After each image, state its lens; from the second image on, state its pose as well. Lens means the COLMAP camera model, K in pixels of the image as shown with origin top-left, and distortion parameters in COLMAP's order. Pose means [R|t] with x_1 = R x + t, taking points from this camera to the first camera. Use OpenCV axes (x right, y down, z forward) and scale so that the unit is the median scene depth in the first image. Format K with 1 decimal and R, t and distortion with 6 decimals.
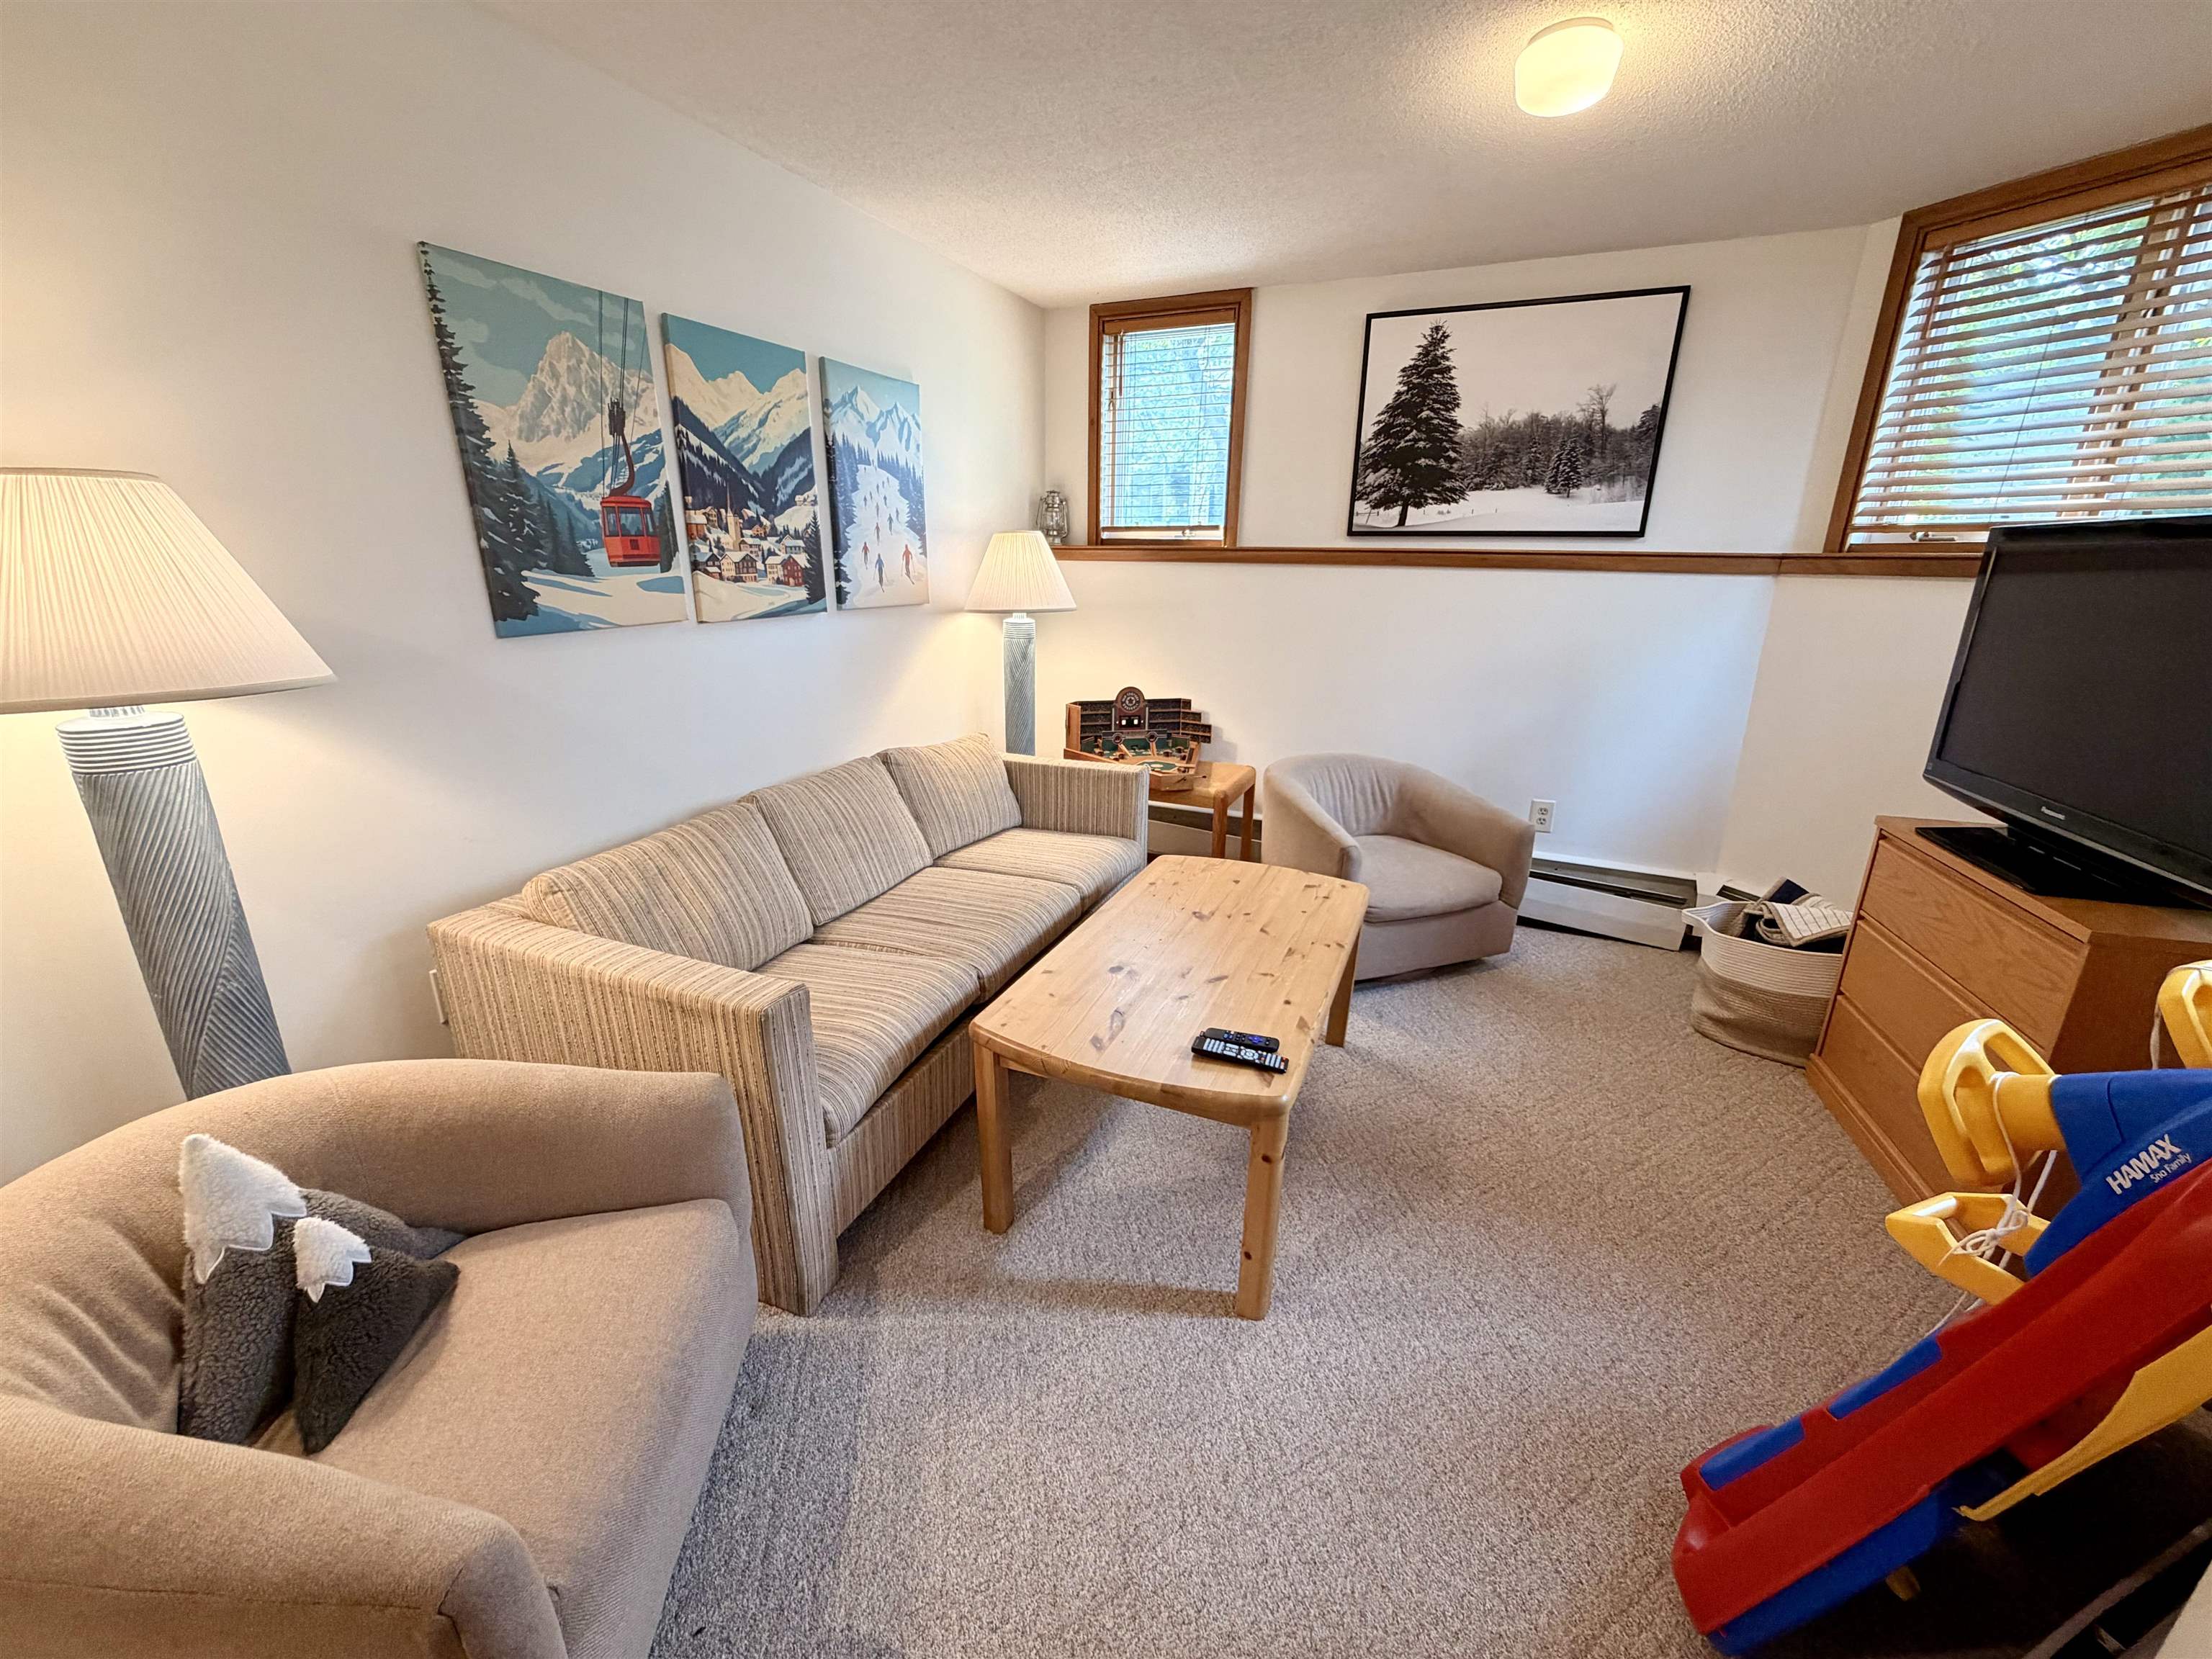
lens RADIAL K [[882.7, 0, 1103.0], [0, 882.7, 828.6], [0, 0, 1]] dist [0.000918, -0.000051]
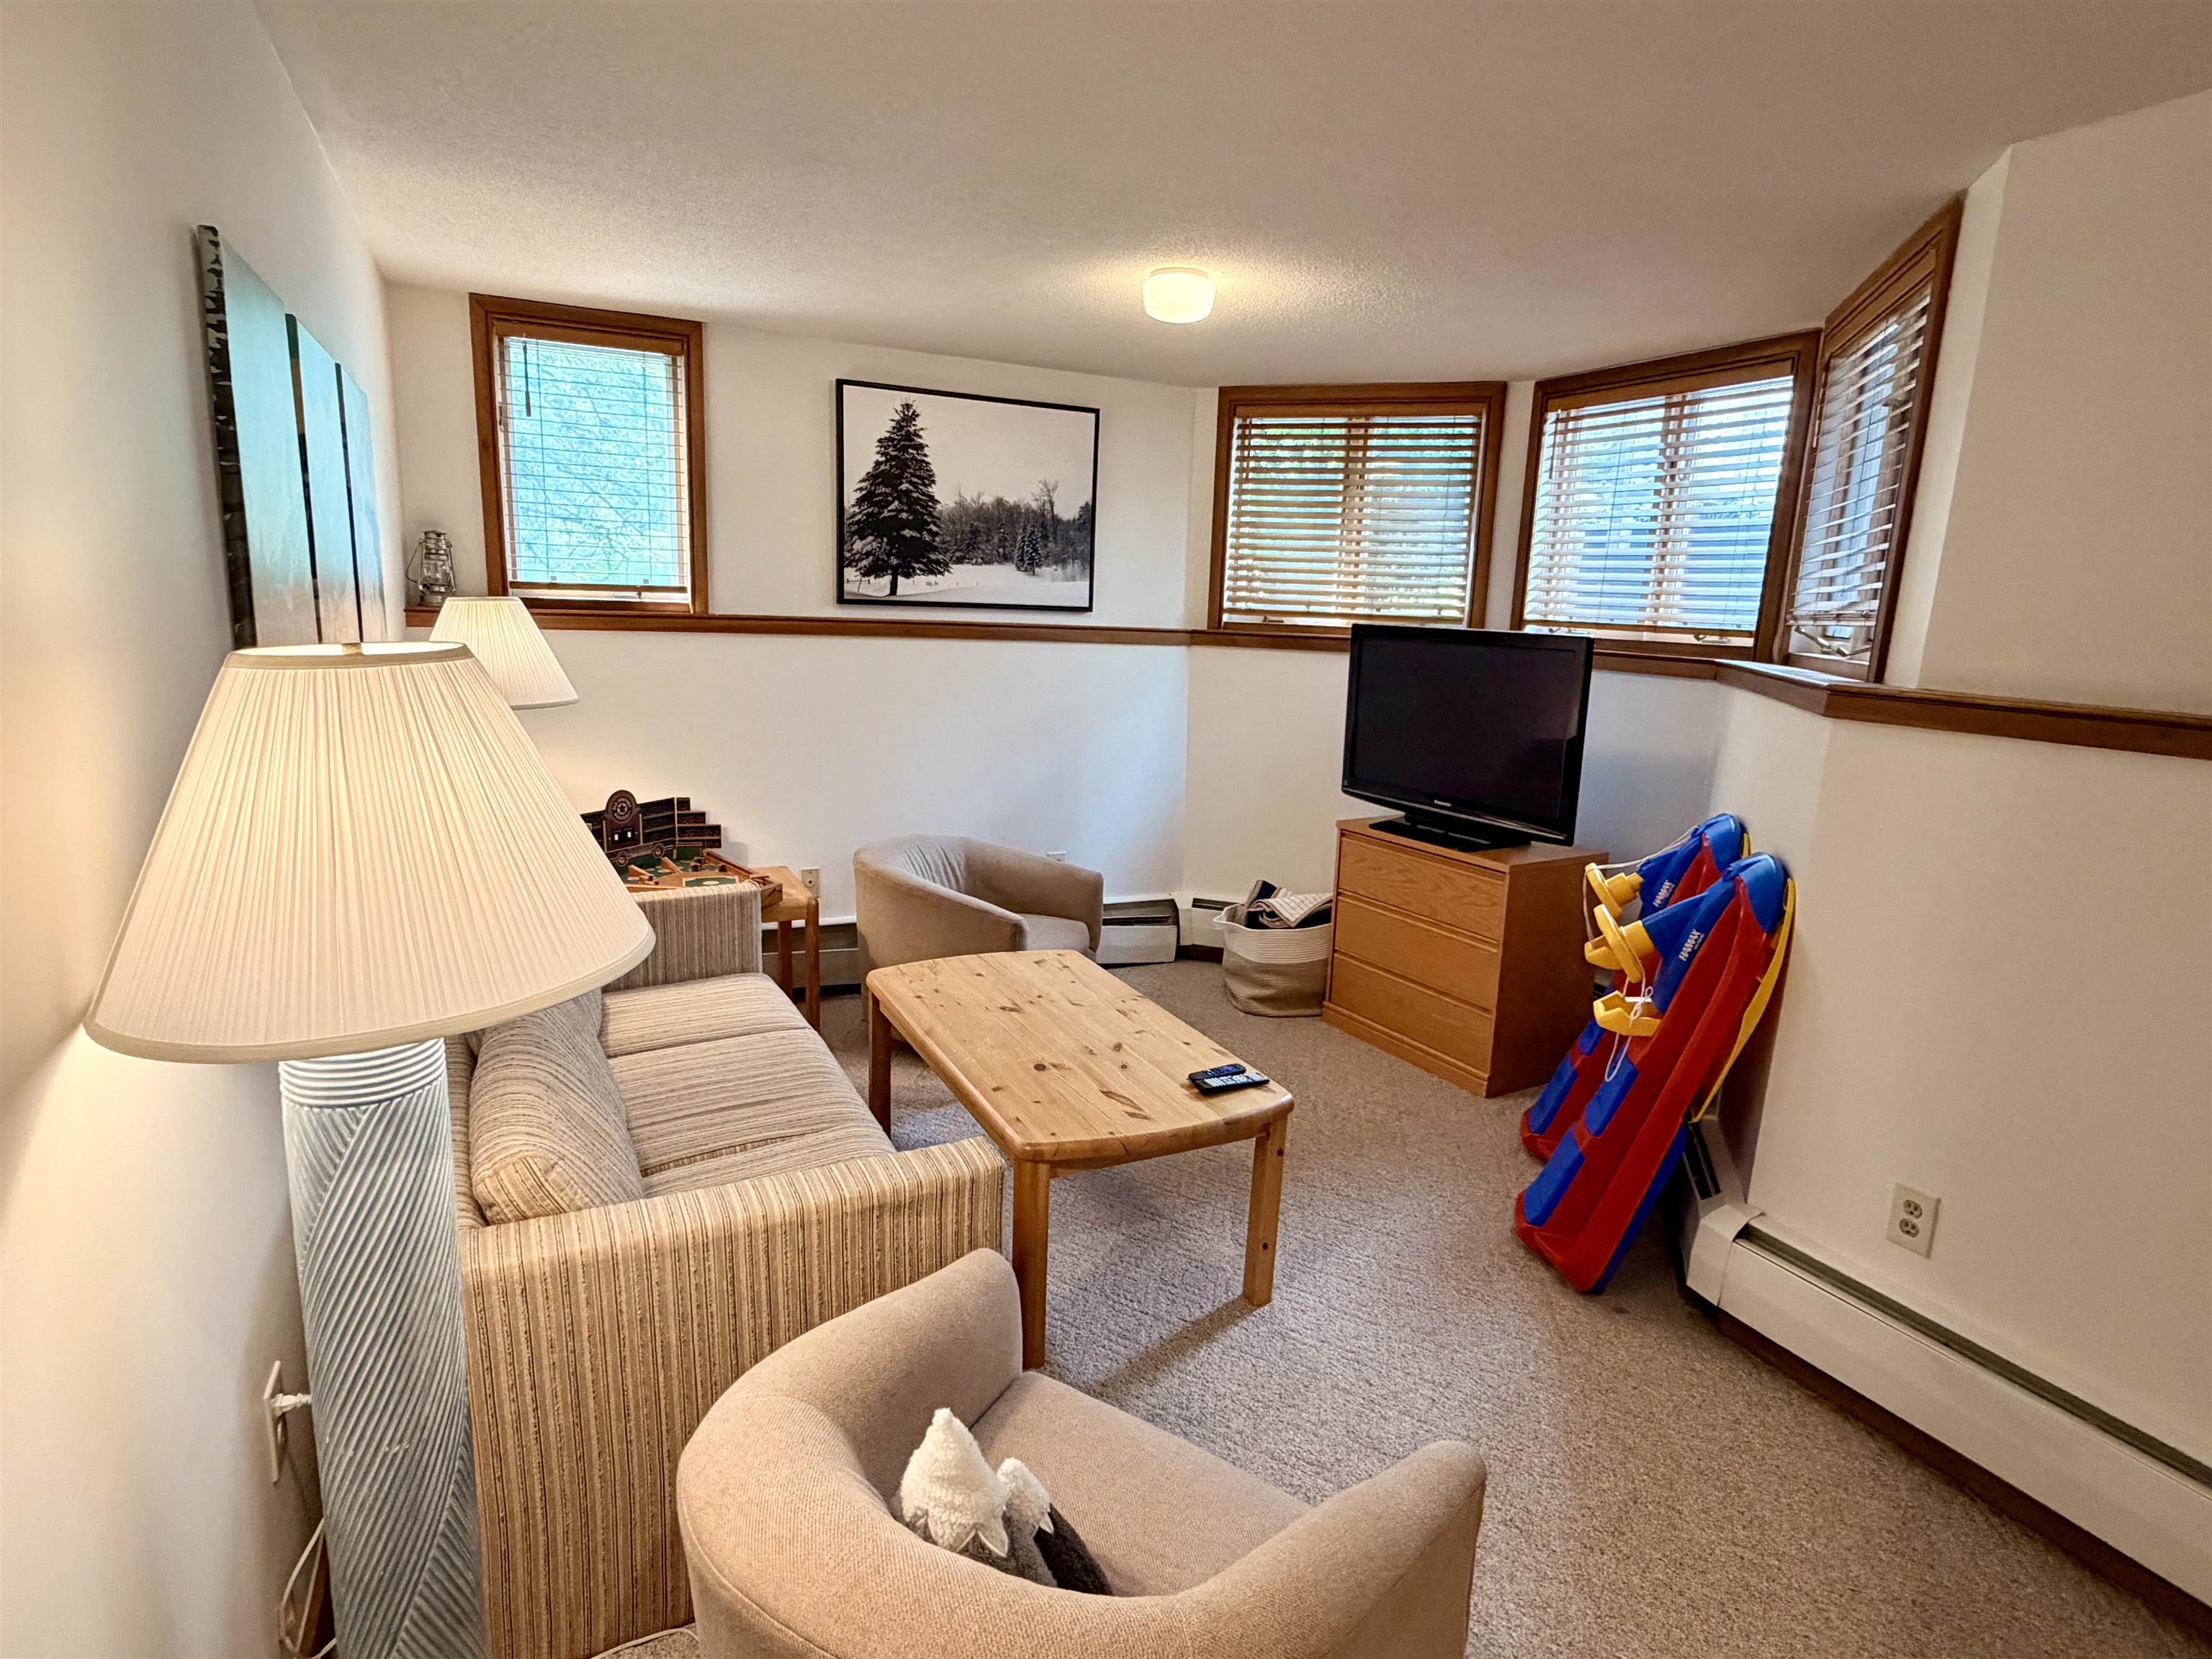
lens RADIAL K [[1175.9, 0, 1112.1], [0, 1175.9, 830.4], [0, 0, 1]] dist [-0.002300, -0.000158]
pose [[0.650270, -0.136471, 0.747345, -0.598755], [0.195276, 0.980705, 0.009174, -0.067670], [-0.734178, 0.139973, 0.664373, 0.010771]]
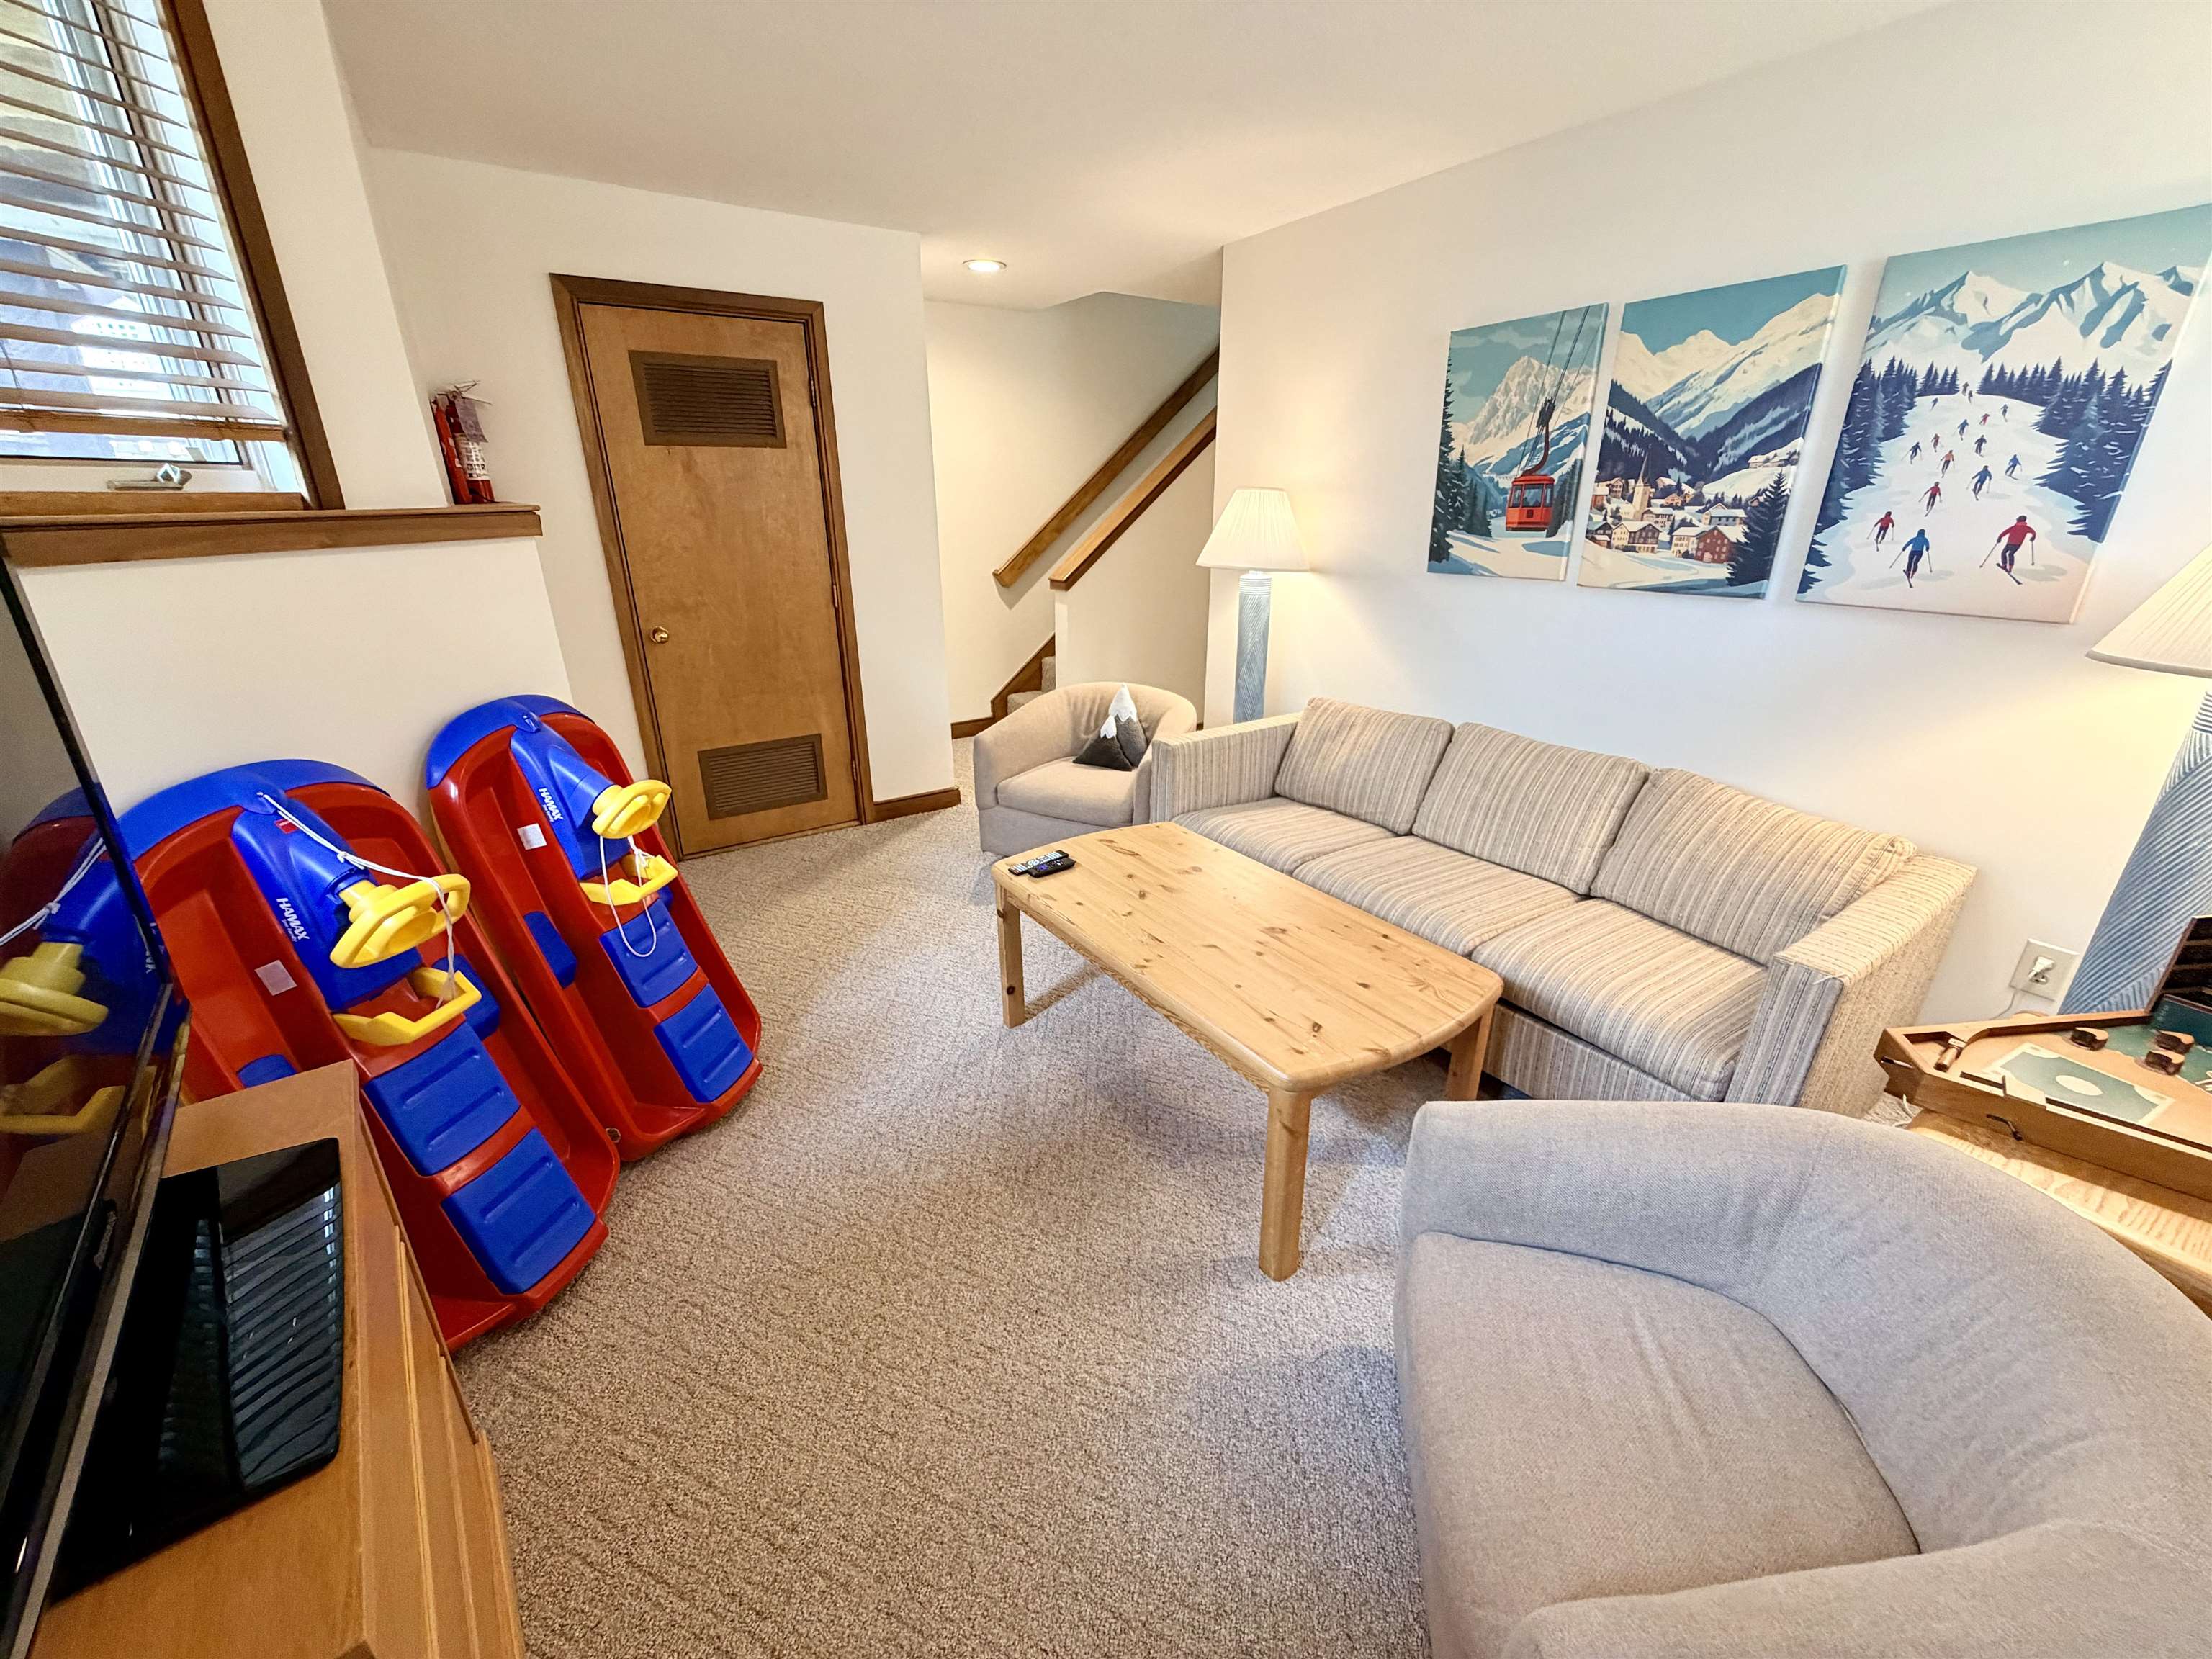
lens RADIAL K [[883.4, 0, 1101.8], [0, 883.4, 831.1], [0, 0, 1]] dist [-0.000076, -0.000031]
pose [[-0.542063, 0.290274, -0.788612, 0.693692], [-0.254790, 0.837499, 0.483402, -0.295749], [0.800781, 0.462965, -0.380018, 0.895277]]
